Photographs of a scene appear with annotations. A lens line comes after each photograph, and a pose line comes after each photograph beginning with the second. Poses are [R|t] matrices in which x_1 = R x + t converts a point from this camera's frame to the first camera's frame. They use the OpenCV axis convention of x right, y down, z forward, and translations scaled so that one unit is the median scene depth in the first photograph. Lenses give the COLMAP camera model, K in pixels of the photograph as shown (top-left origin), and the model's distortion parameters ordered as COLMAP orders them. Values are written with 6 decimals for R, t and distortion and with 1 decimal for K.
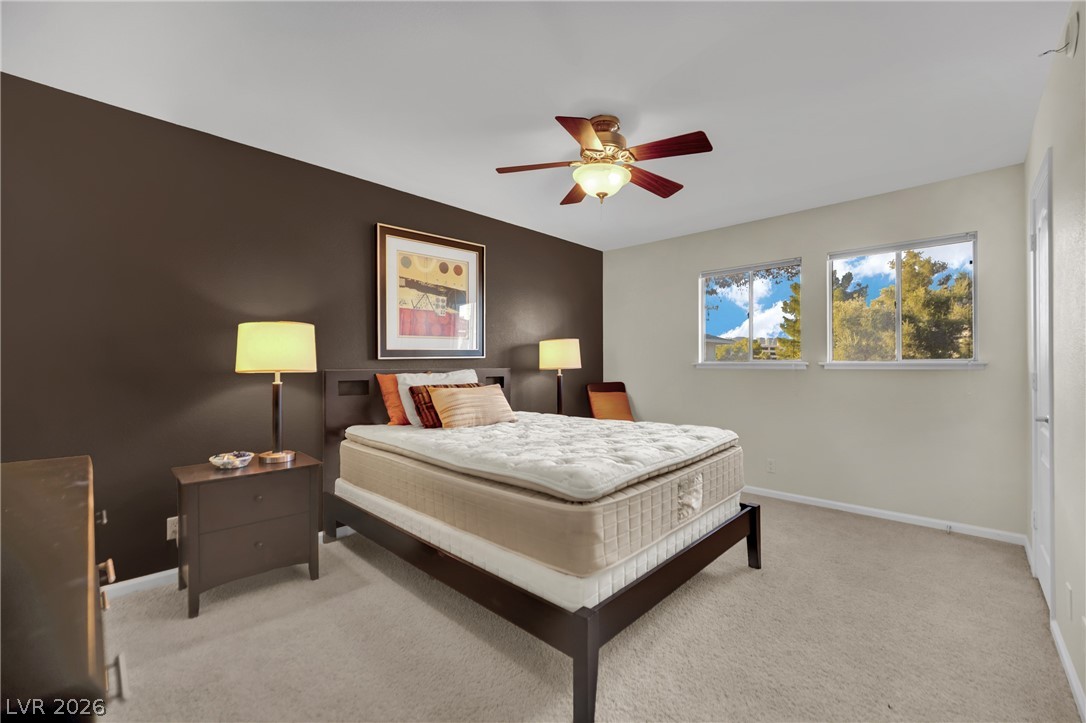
lens RADIAL K [[455.9, 0, 543.0], [0, 455.9, 361.5], [0, 0, 1]] dist [-0.000970, -0.000142]
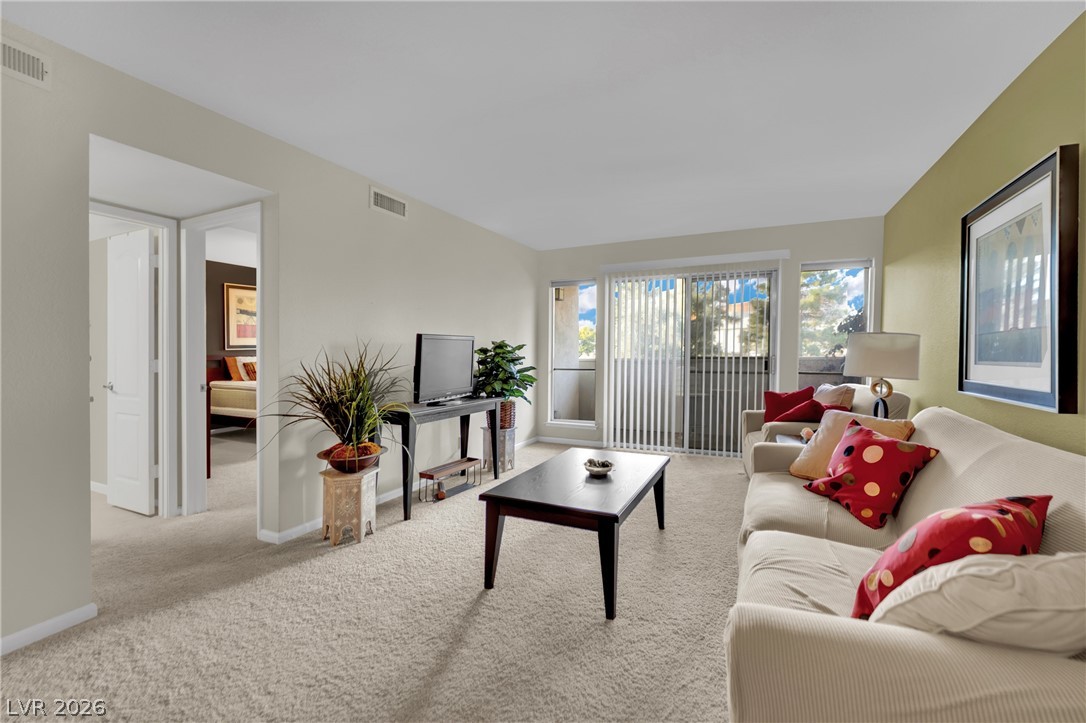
lens RADIAL K [[465.3, 0, 543.3], [0, 465.3, 353.2], [0, 0, 1]] dist [-0.001272, -0.000226]
pose [[0.953812, -0.001031, 0.300403, 0.349410], [-0.003347, 0.999896, 0.014057, -0.022536], [-0.300386, -0.014413, 0.953709, -1.327879]]
